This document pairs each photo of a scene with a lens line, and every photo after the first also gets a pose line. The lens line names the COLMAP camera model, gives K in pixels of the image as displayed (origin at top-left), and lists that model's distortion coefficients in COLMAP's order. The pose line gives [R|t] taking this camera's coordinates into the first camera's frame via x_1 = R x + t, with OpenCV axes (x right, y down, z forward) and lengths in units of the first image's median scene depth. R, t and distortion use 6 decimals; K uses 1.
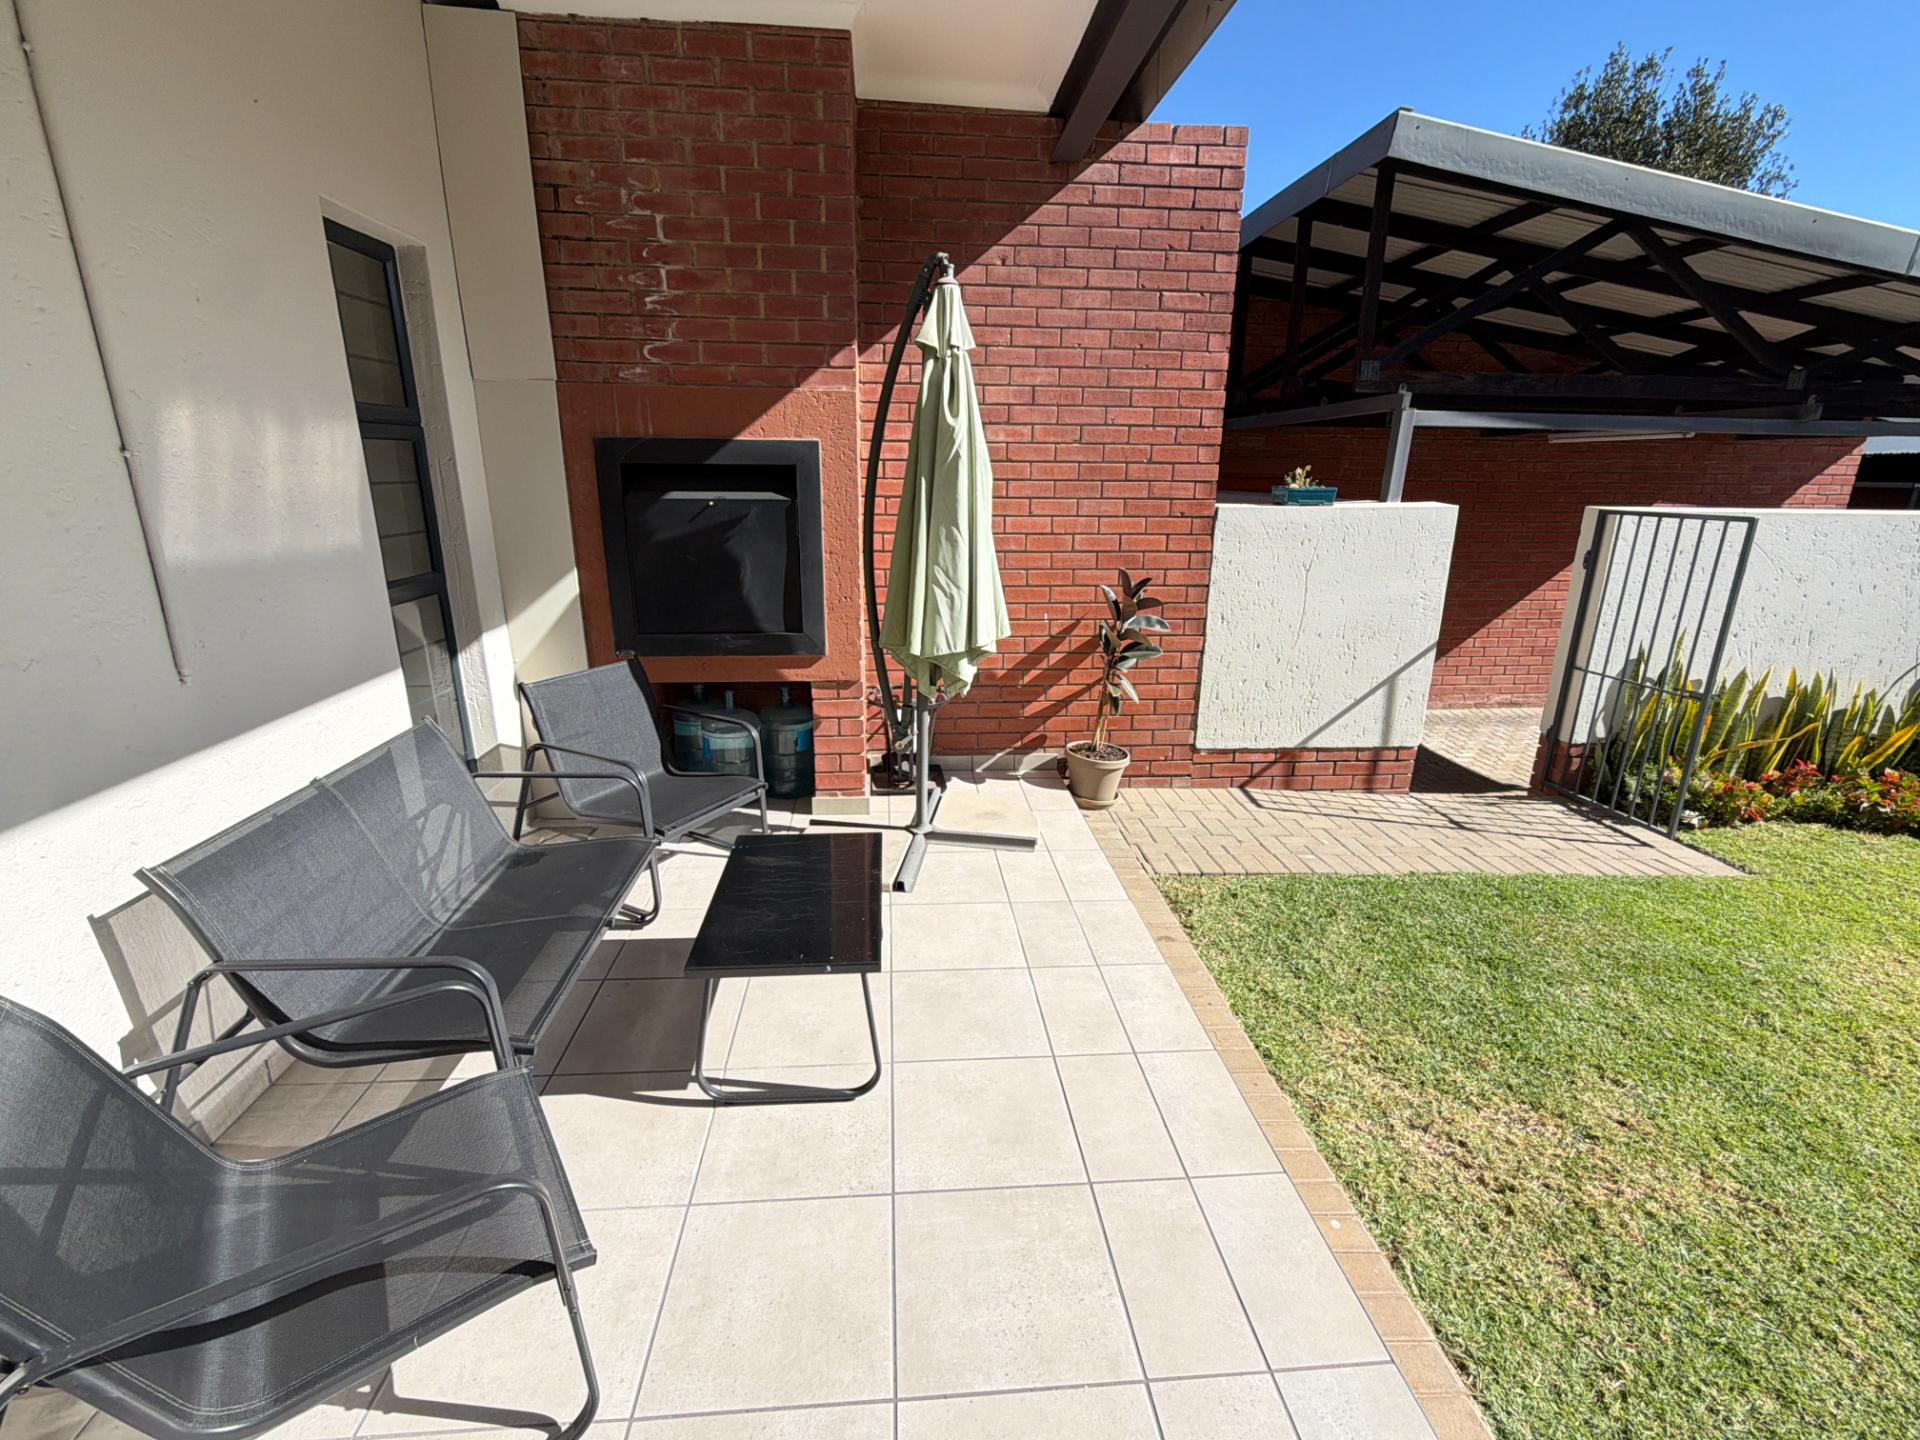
lens RADIAL K [[846.9, 0, 960.0], [0, 846.9, 713.6], [0, 0, 1]] dist [-0.001394, -0.000142]
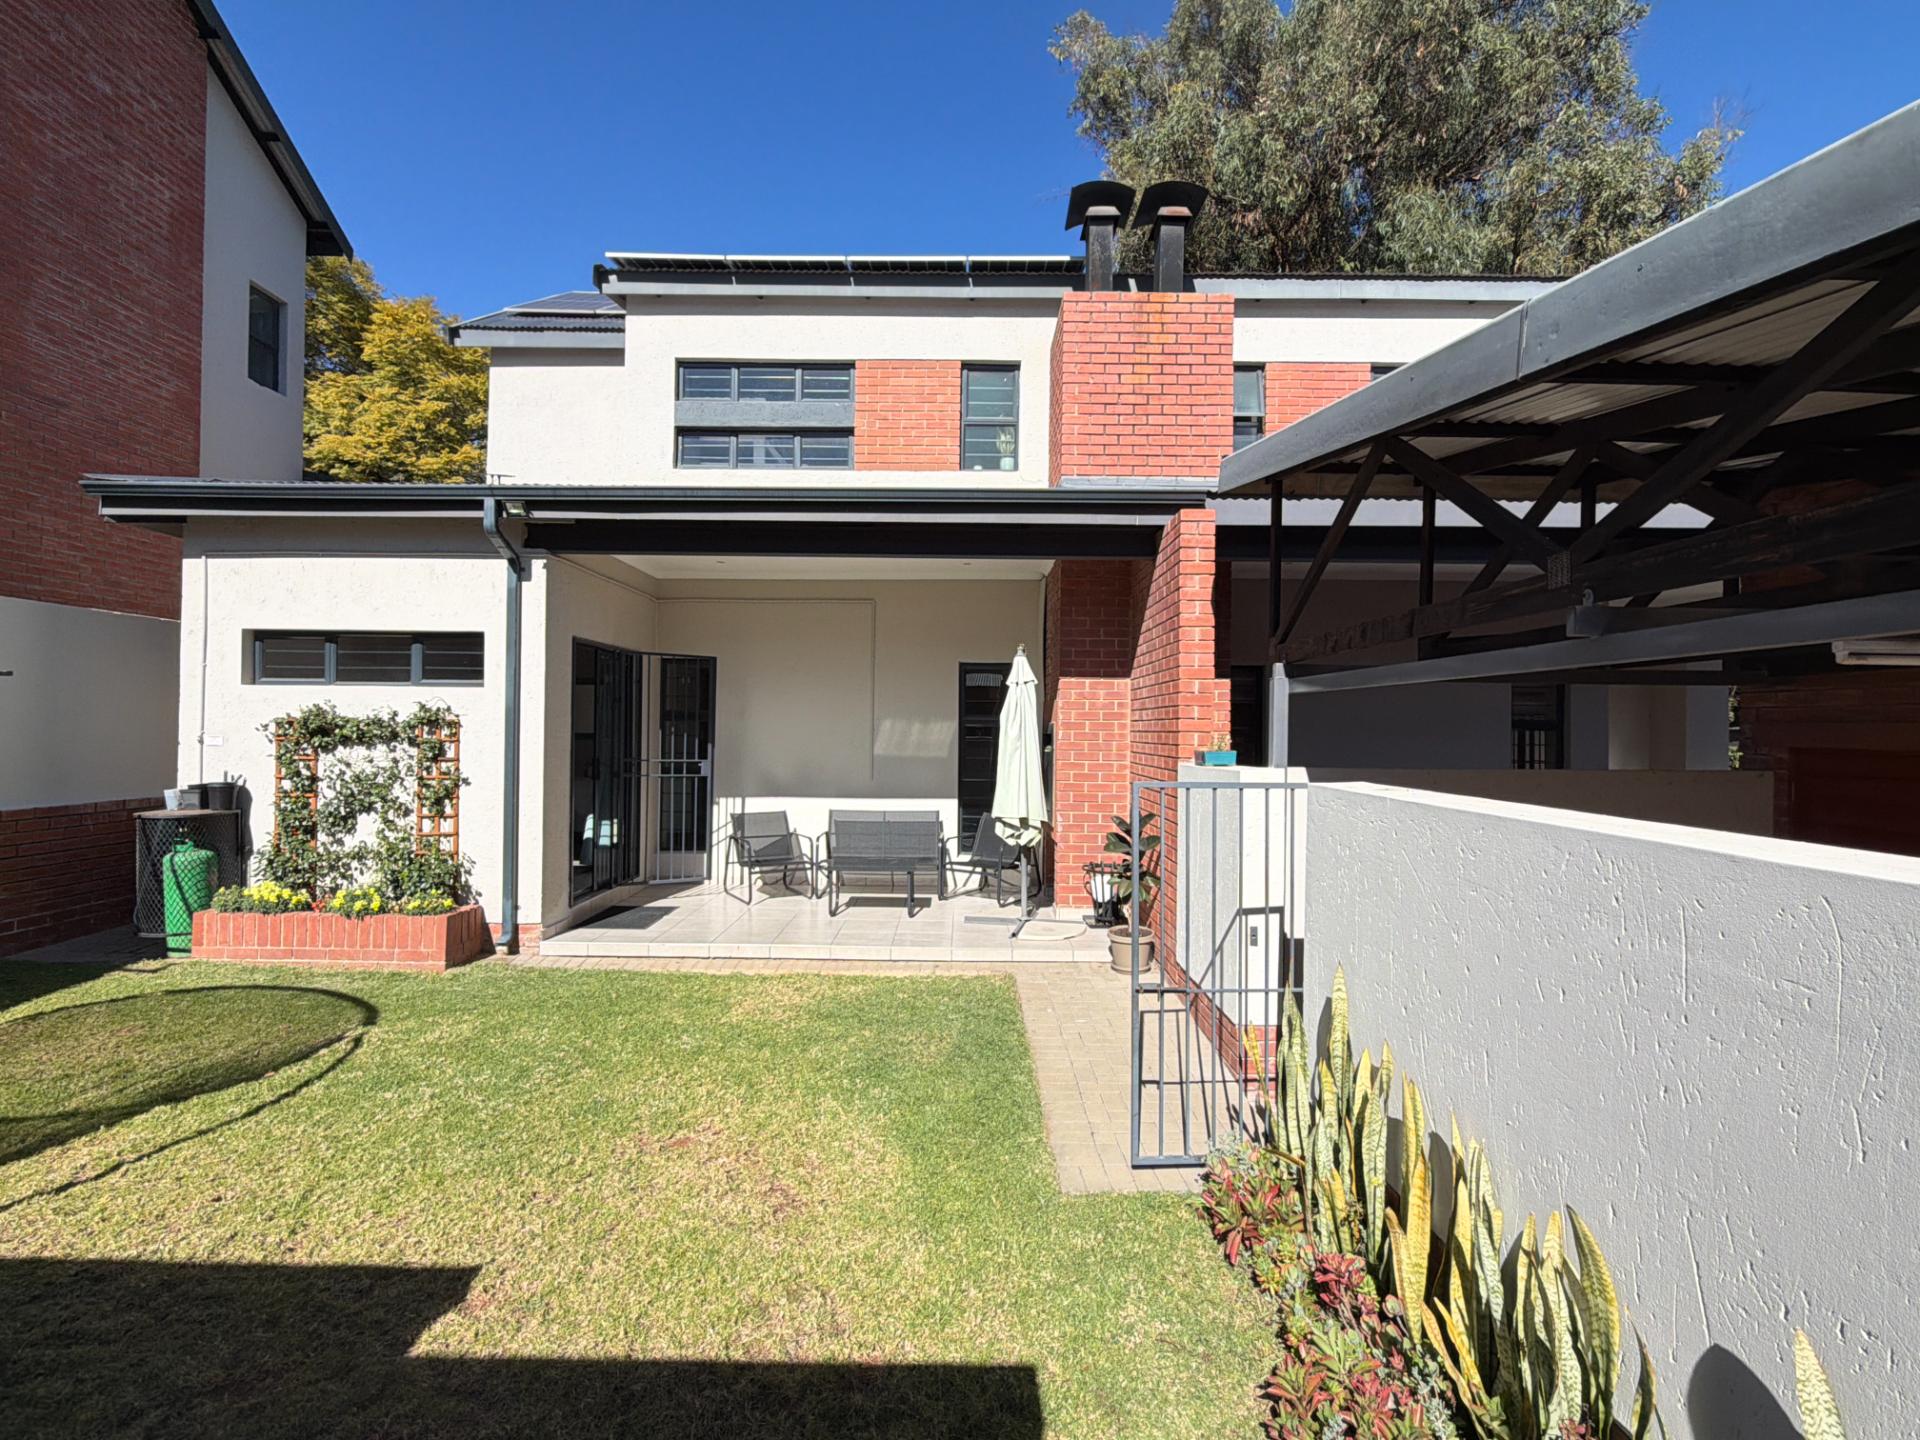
lens RADIAL K [[938.7, 0, 965.6], [0, 938.7, 717.7], [0, 0, 1]] dist [-0.000543, 0.000569]
pose [[-0.080315, -0.022732, -0.996510, 2.204640], [-0.286940, 0.957948, 0.001274, -0.275215], [0.954576, 0.286041, -0.083461, 0.986297]]
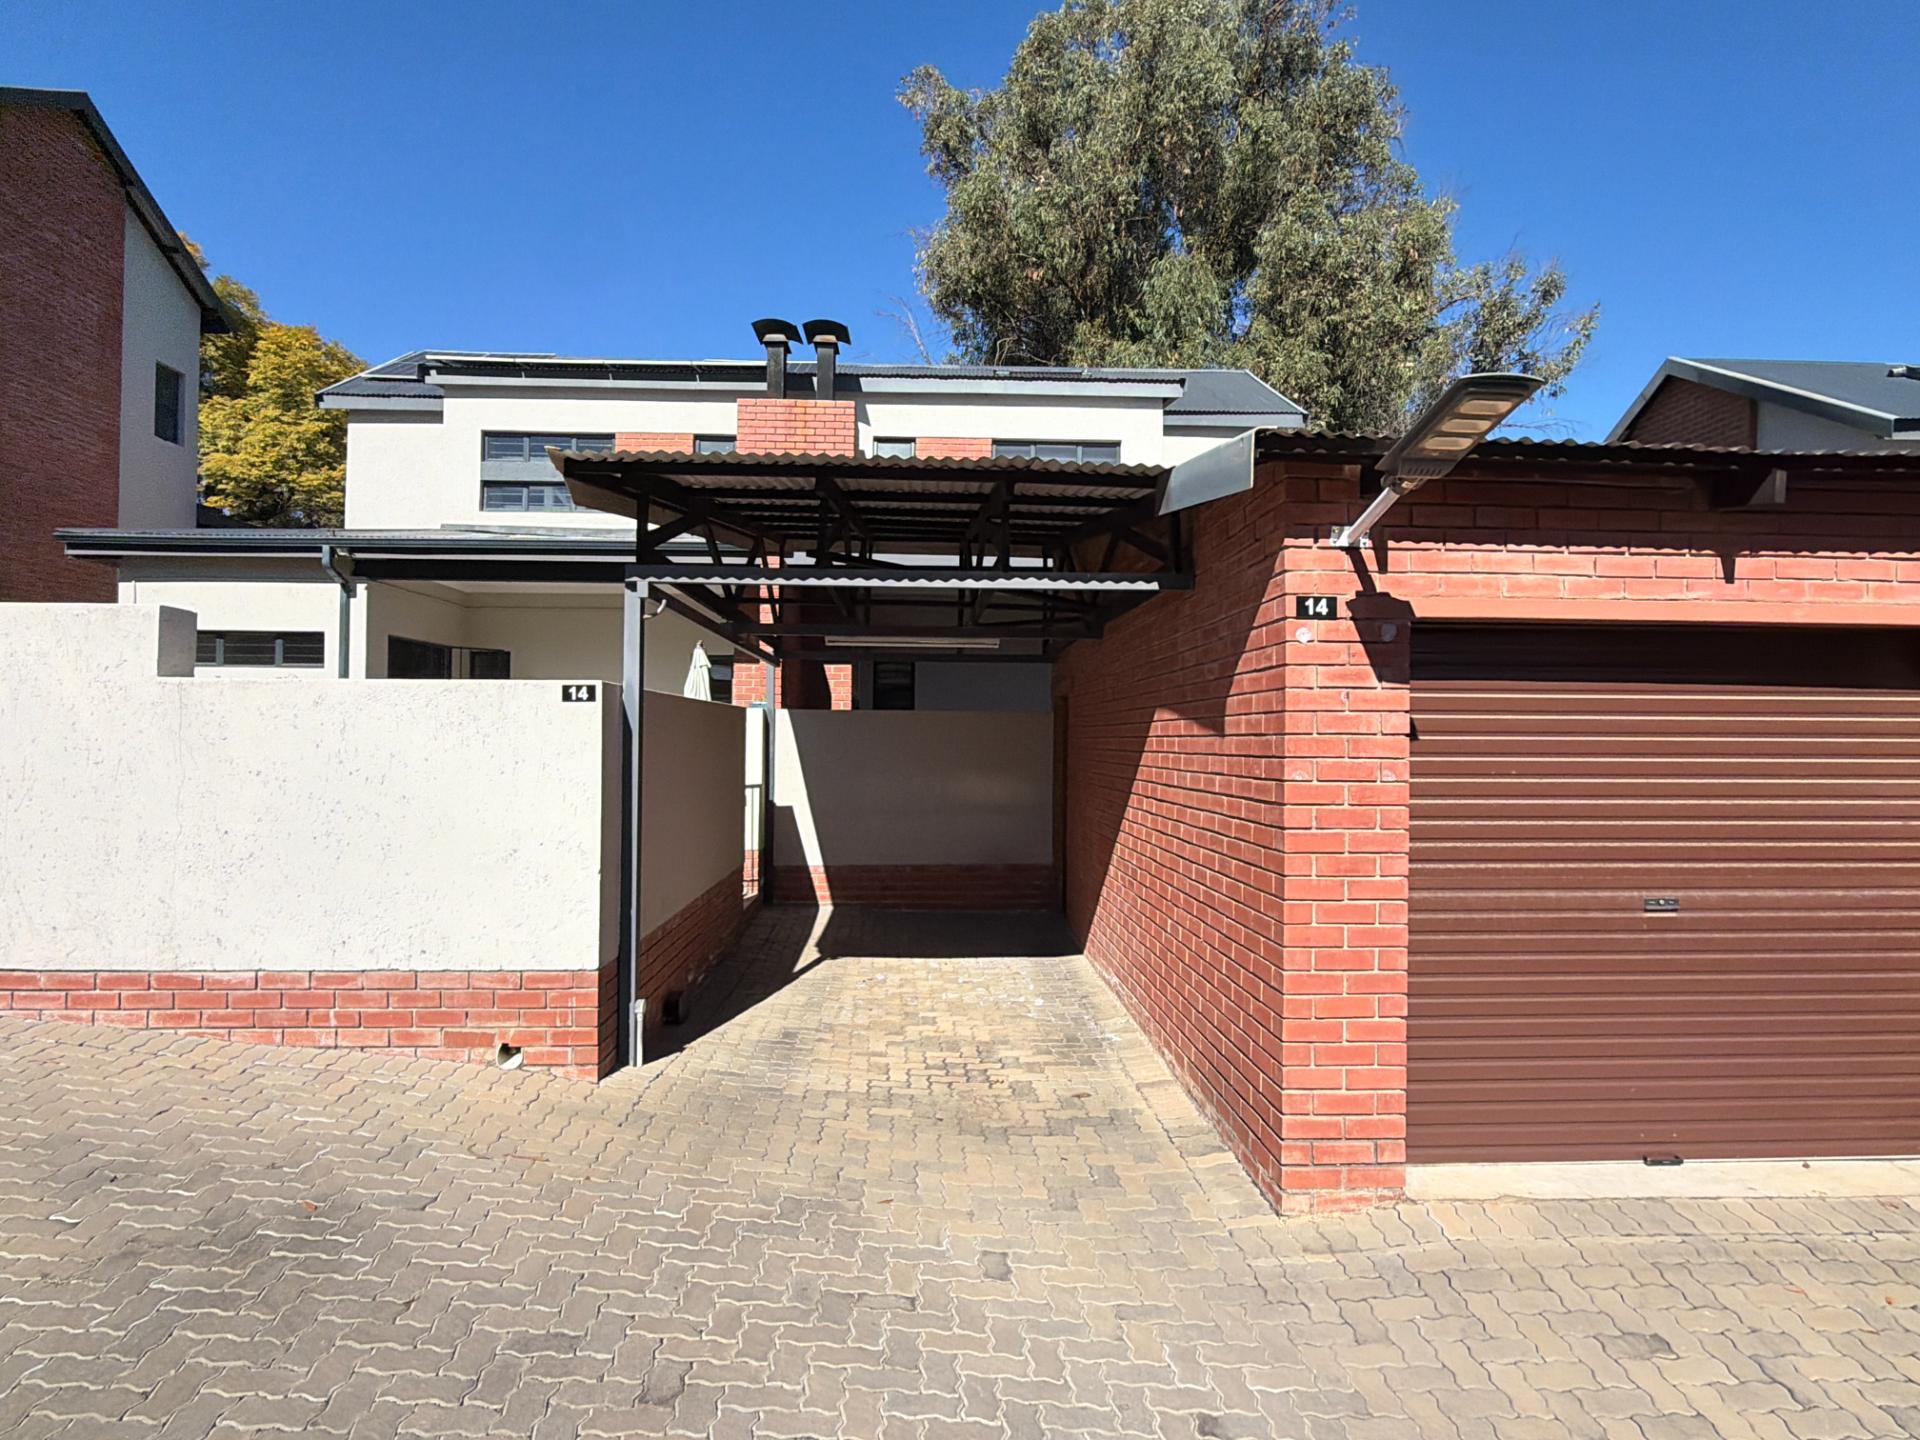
lens RADIAL K [[1011.3, 0, 954.2], [0, 1011.3, 715.3], [0, 0, 1]] dist [0.003332, -0.001037]
pose [[-0.044938, -0.031861, -0.998482, 3.463434], [-0.284723, 0.958445, -0.017769, -0.415558], [0.957556, 0.283493, -0.052142, 1.983759]]
